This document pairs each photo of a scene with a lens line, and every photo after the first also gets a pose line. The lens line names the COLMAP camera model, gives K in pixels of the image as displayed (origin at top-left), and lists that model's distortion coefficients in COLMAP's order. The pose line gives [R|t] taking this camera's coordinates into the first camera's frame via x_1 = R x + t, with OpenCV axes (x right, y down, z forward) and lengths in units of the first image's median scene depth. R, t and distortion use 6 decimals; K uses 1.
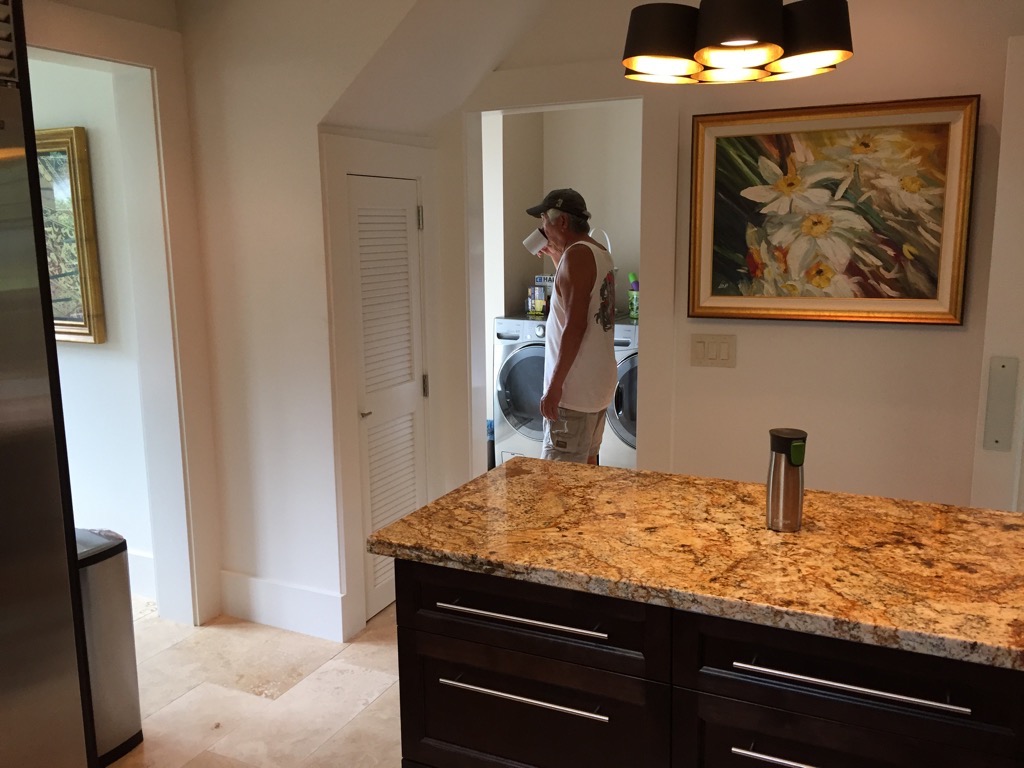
lens RADIAL K [[878.6, 0, 512.0], [0, 878.6, 384.0], [0, 0, 1]] dist [0.078584, -0.103772]
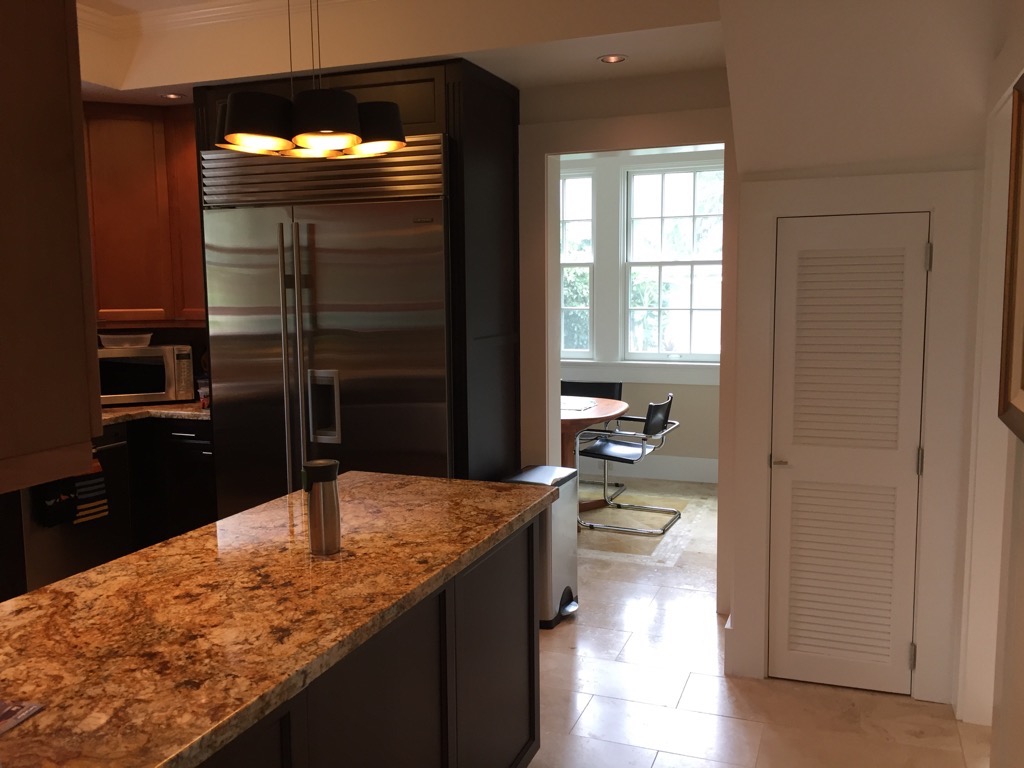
lens RADIAL K [[878.6, 0, 512.0], [0, 878.6, 384.0], [0, 0, 1]] dist [0.078584, -0.103772]
pose [[0.075848, 0.124950, -0.989260, 1.376220], [-0.165106, 0.979996, 0.111121, -0.197426], [0.983355, 0.154904, 0.094961, 1.098591]]
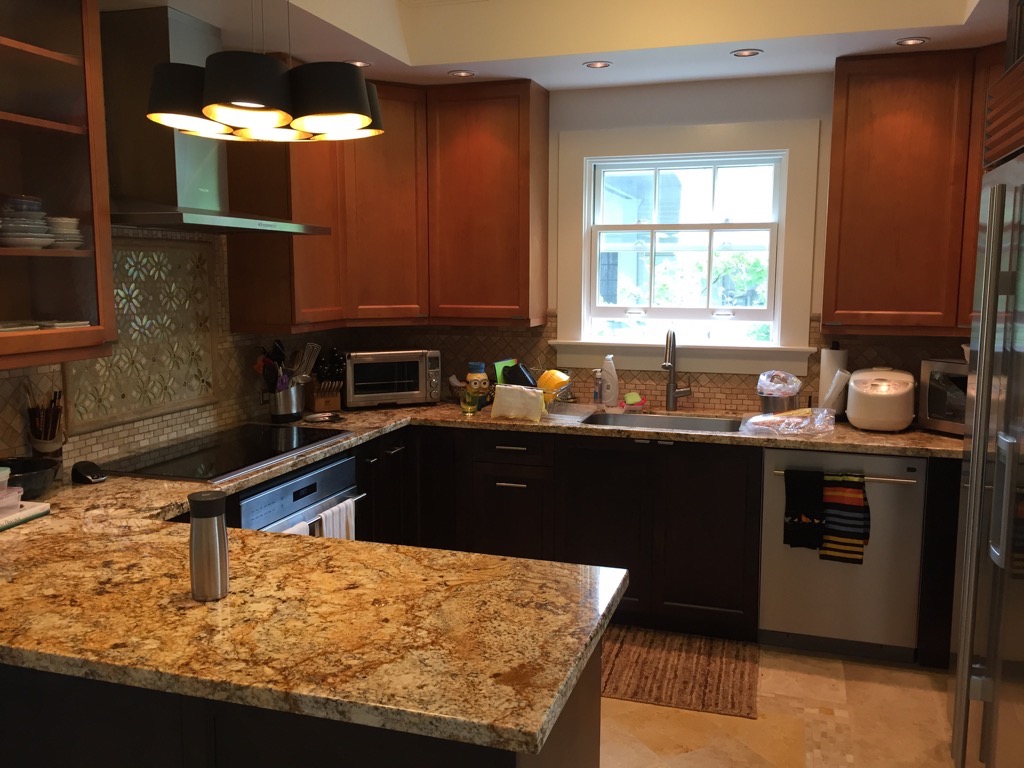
lens RADIAL K [[878.6, 0, 512.0], [0, 878.6, 384.0], [0, 0, 1]] dist [0.078584, -0.103772]
pose [[-0.990294, 0.026309, -0.136473, 0.110687], [-0.016111, 0.953572, 0.300735, -0.350369], [0.138048, 0.300015, -0.943893, 1.892207]]
